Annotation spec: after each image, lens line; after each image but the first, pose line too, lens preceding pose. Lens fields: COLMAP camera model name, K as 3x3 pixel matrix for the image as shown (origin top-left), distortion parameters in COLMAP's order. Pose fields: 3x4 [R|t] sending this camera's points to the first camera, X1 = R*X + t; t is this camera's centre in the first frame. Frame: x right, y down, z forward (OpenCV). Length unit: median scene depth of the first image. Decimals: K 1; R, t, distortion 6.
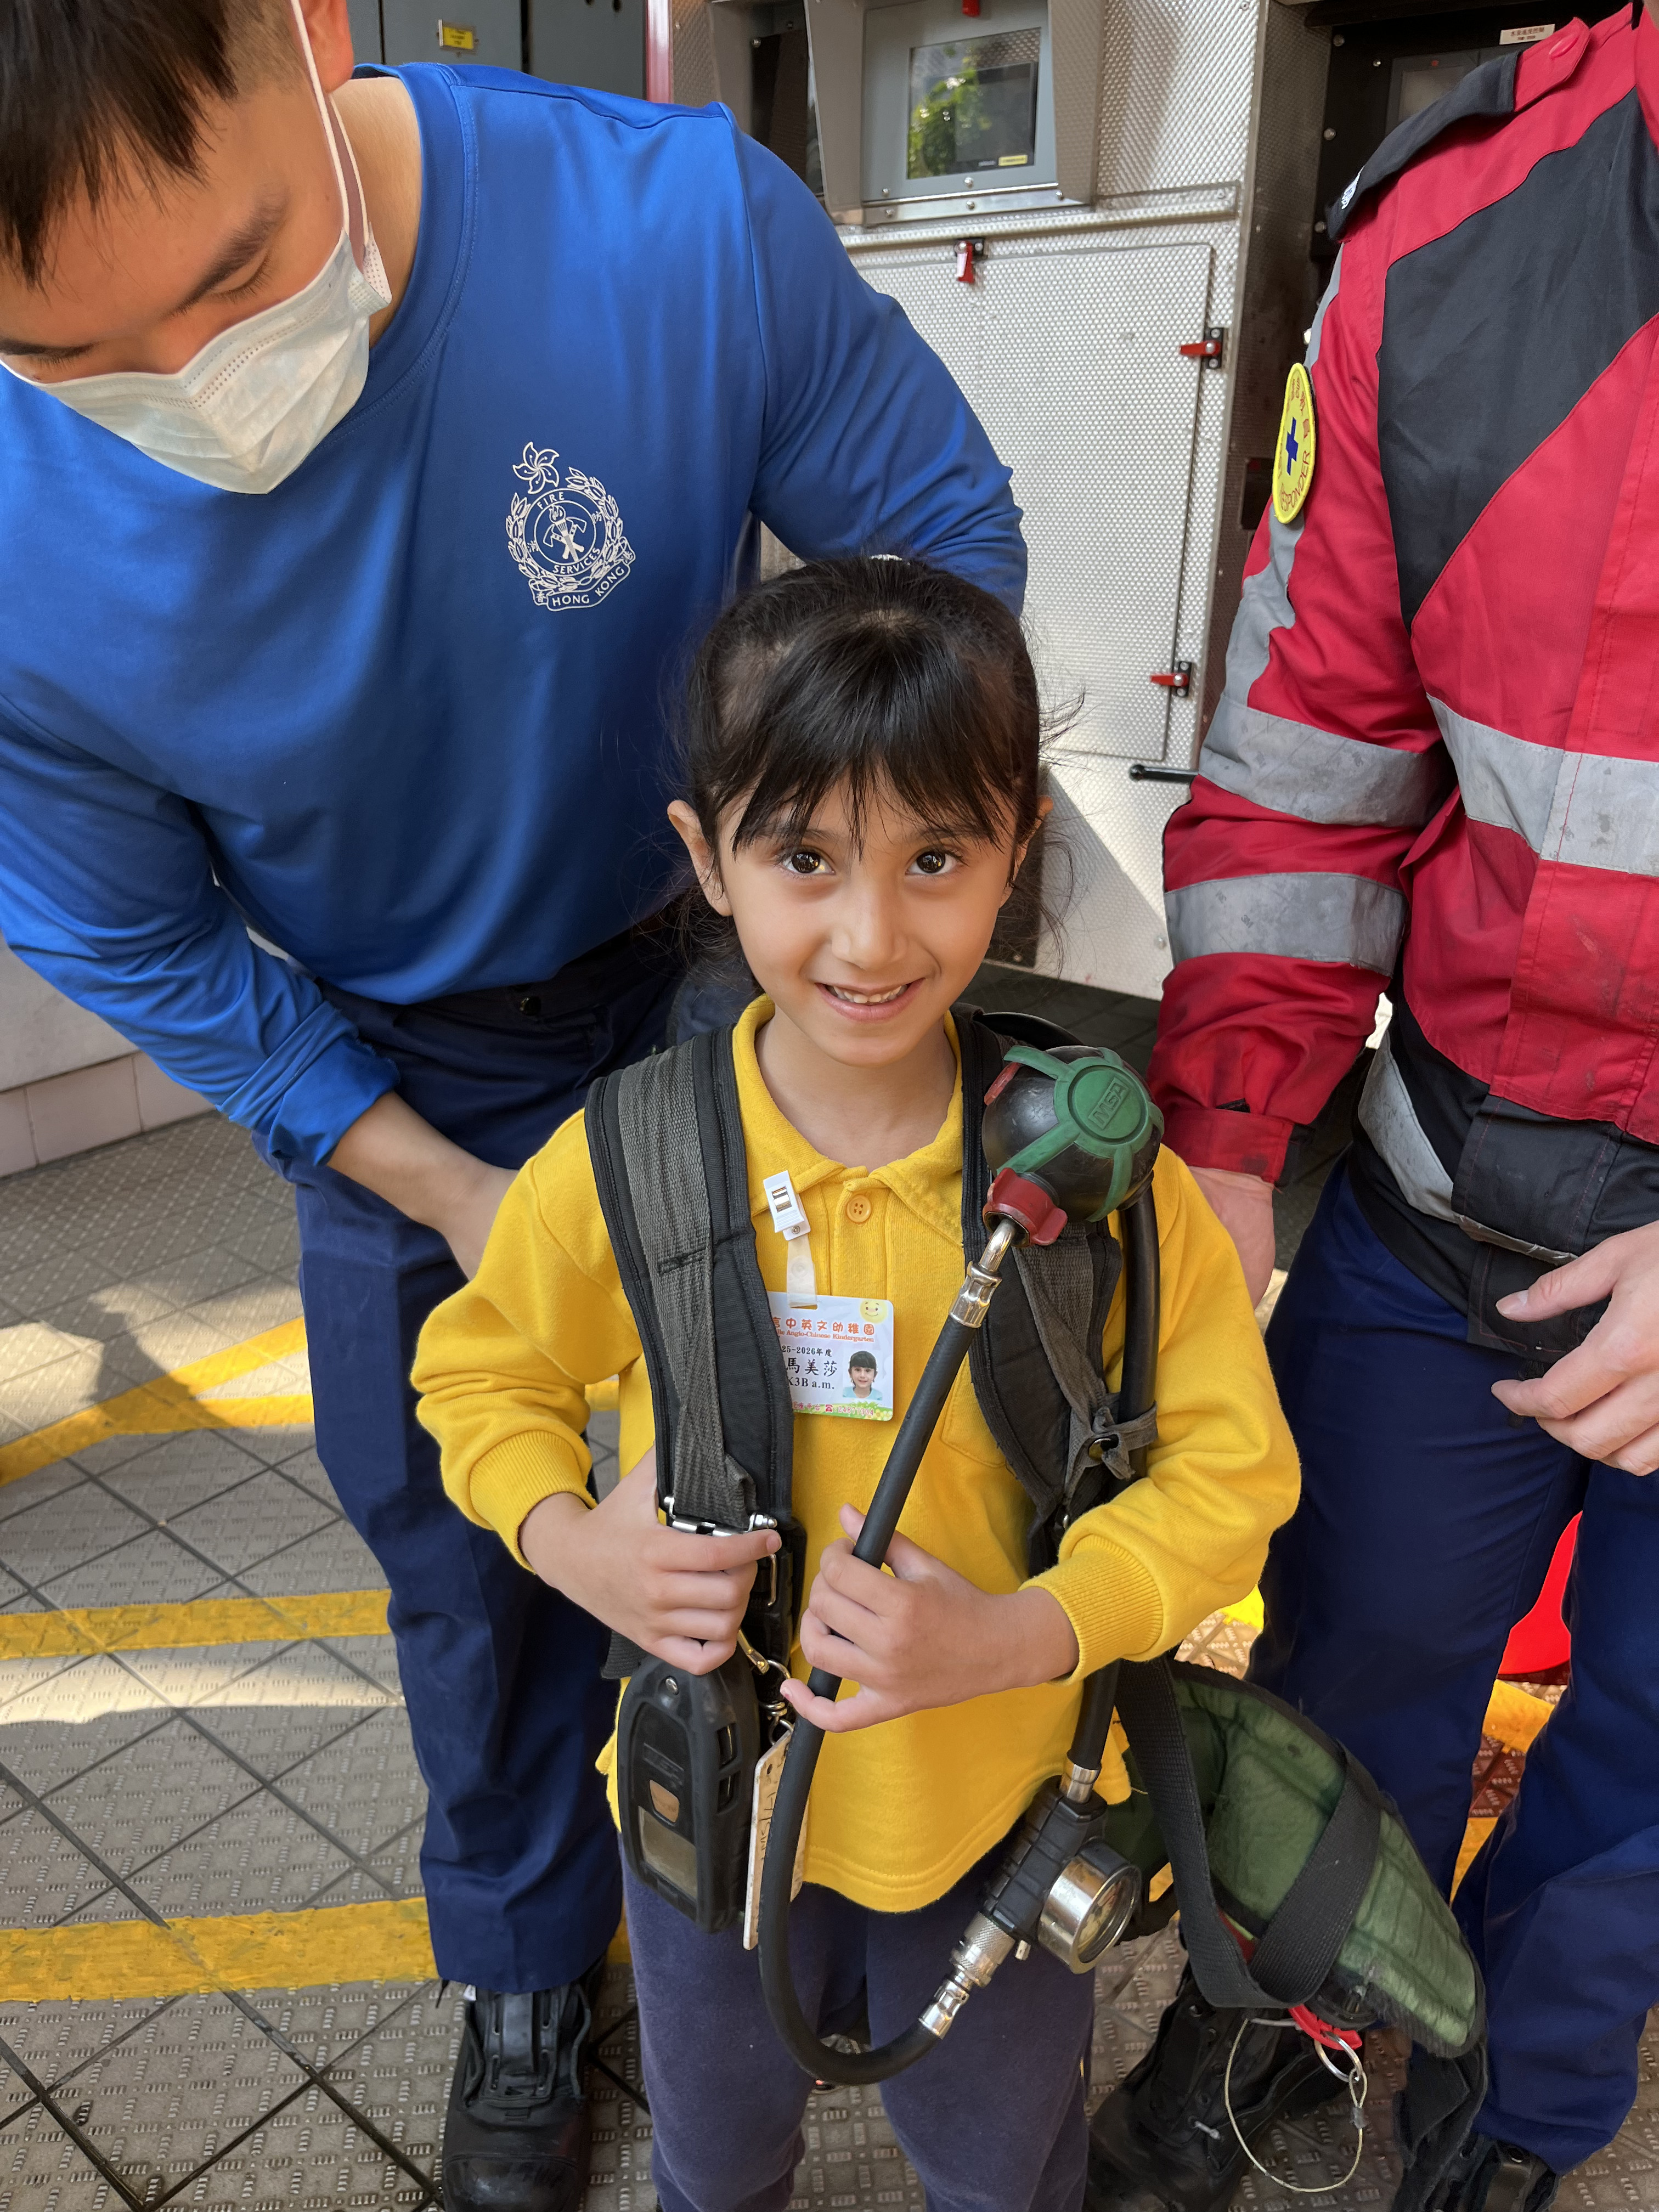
lens RADIAL K [[1696.1, 0, 849.5], [0, 1696.1, 1118.0], [0, 0, 1]] dist [0.062989, -0.106277]
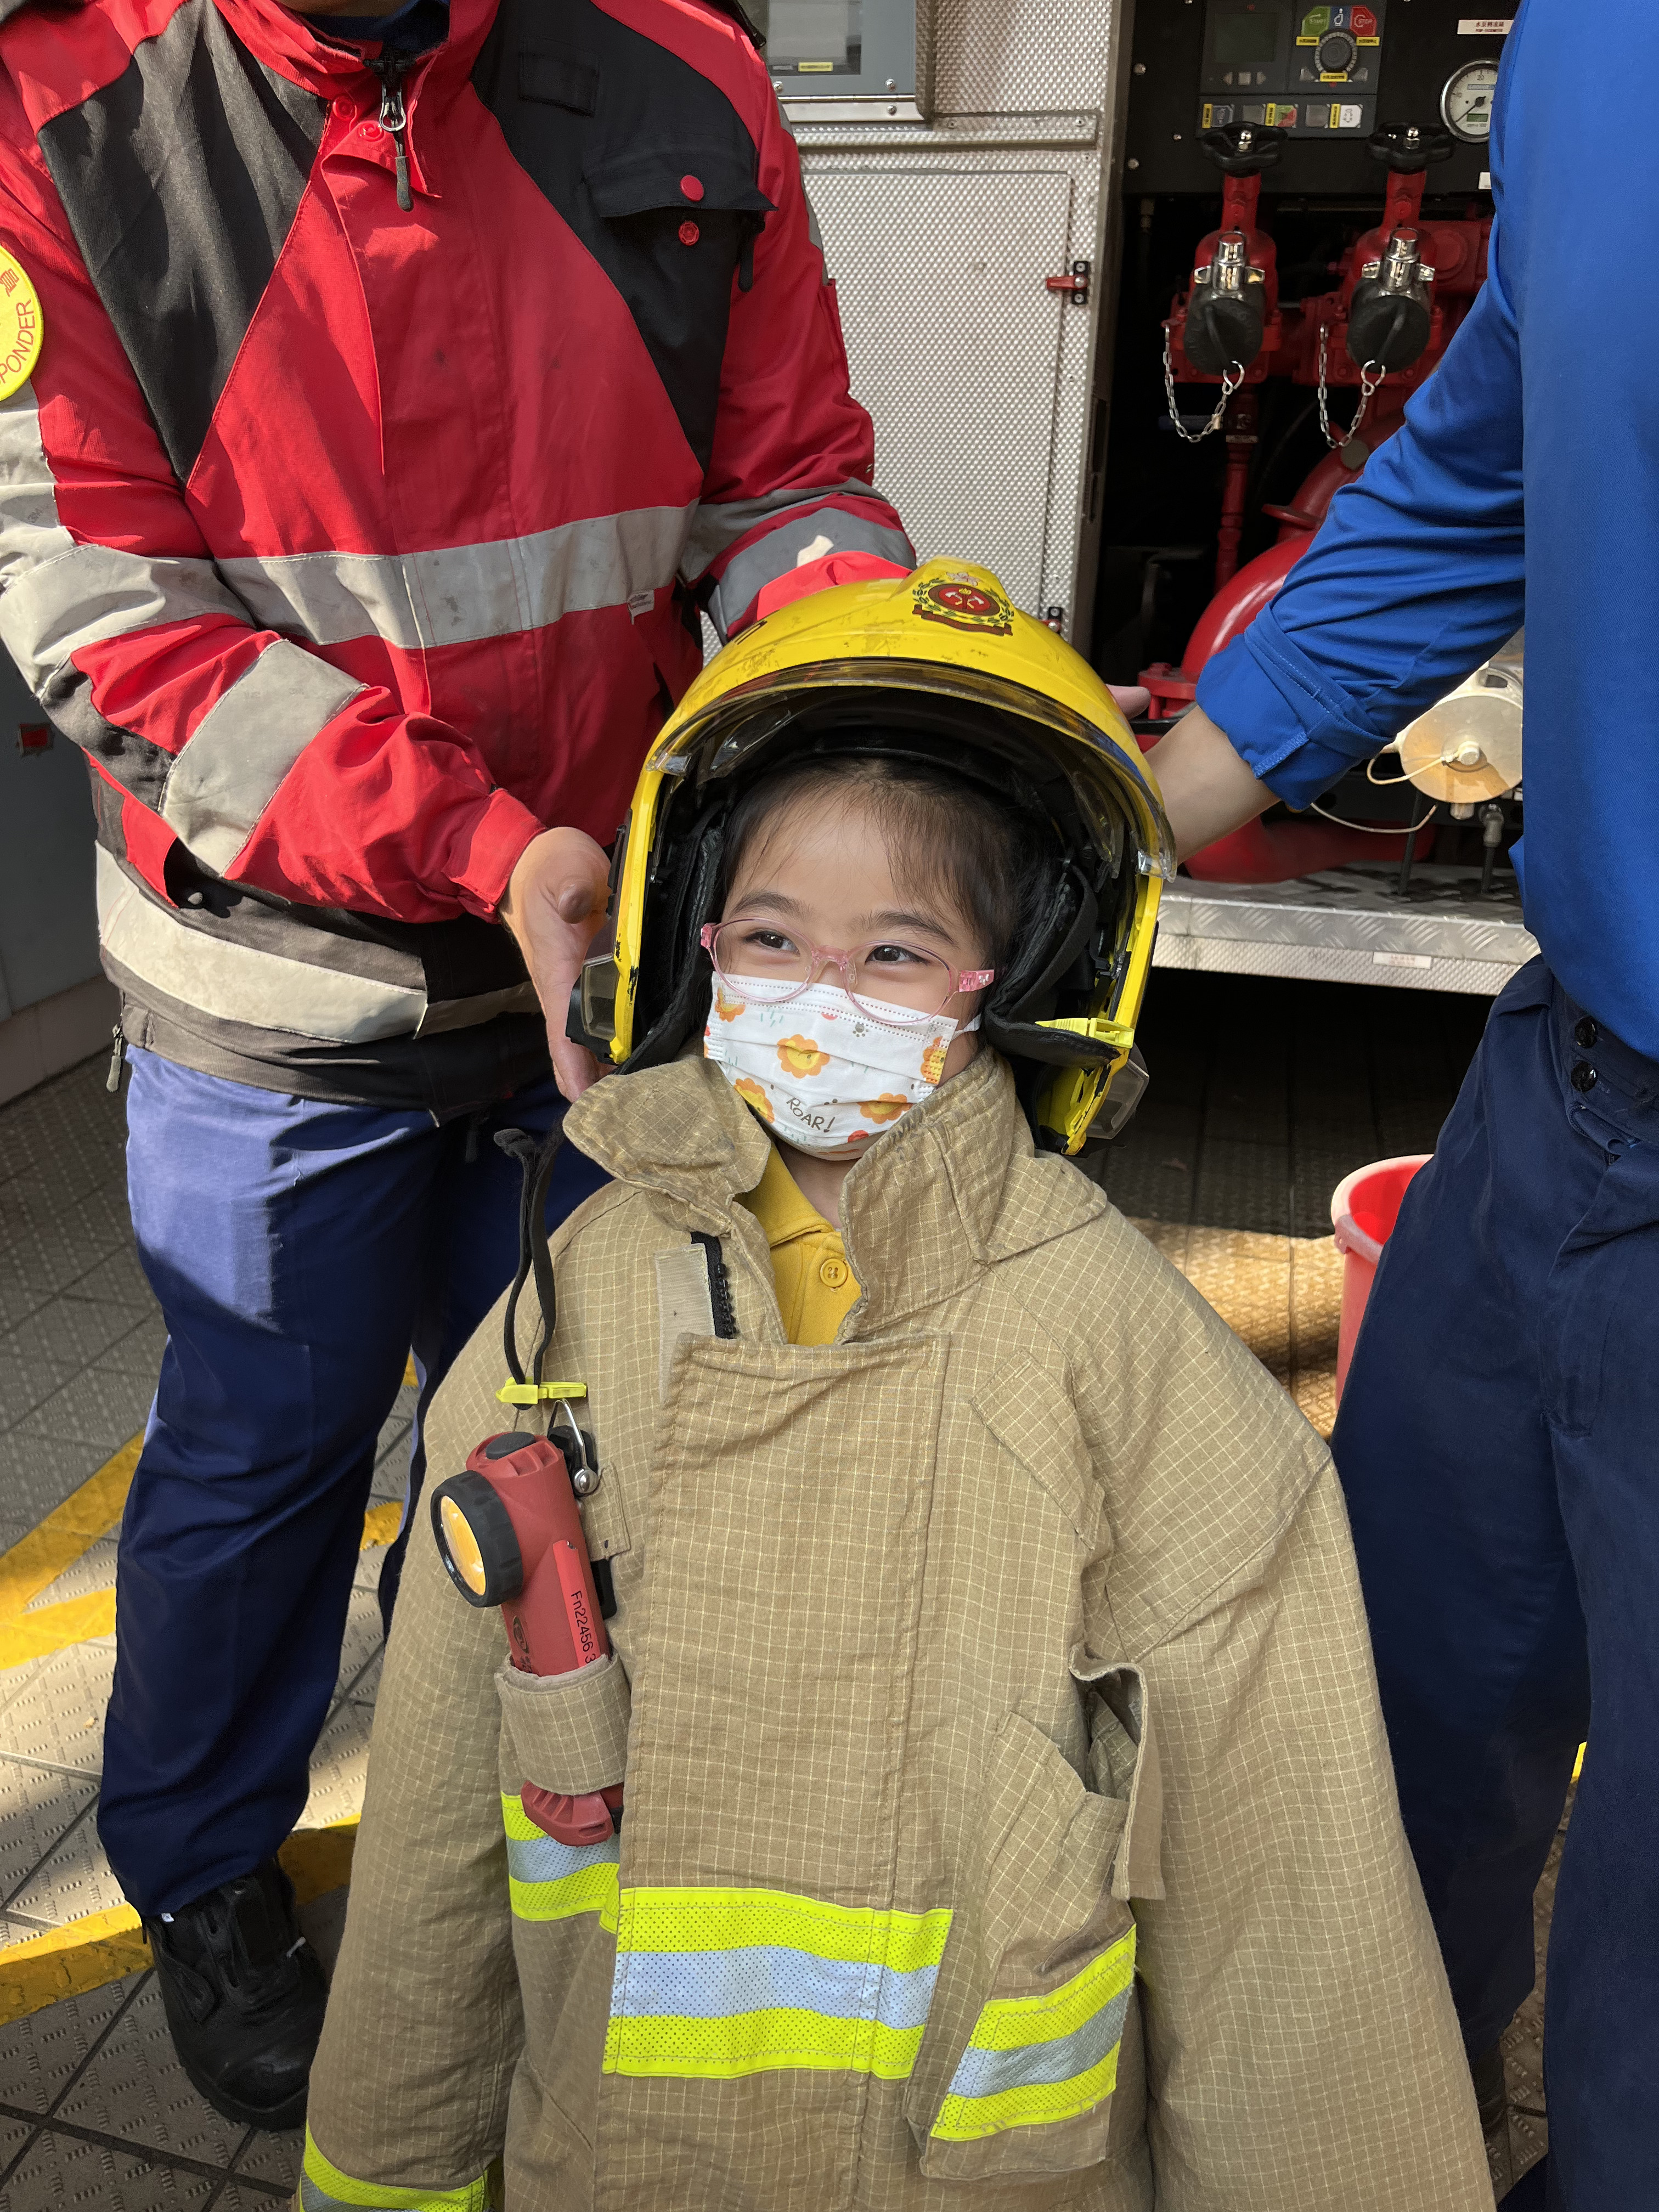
lens RADIAL K [[1696.1, 0, 845.4], [0, 1696.1, 1129.9], [0, 0, 1]] dist [0.062989, -0.106277]
pose [[0.897902, -0.157968, 0.410875, -0.375852], [0.142841, 0.987442, 0.067484, -0.055924], [-0.416376, -0.001904, 0.909191, 0.161787]]
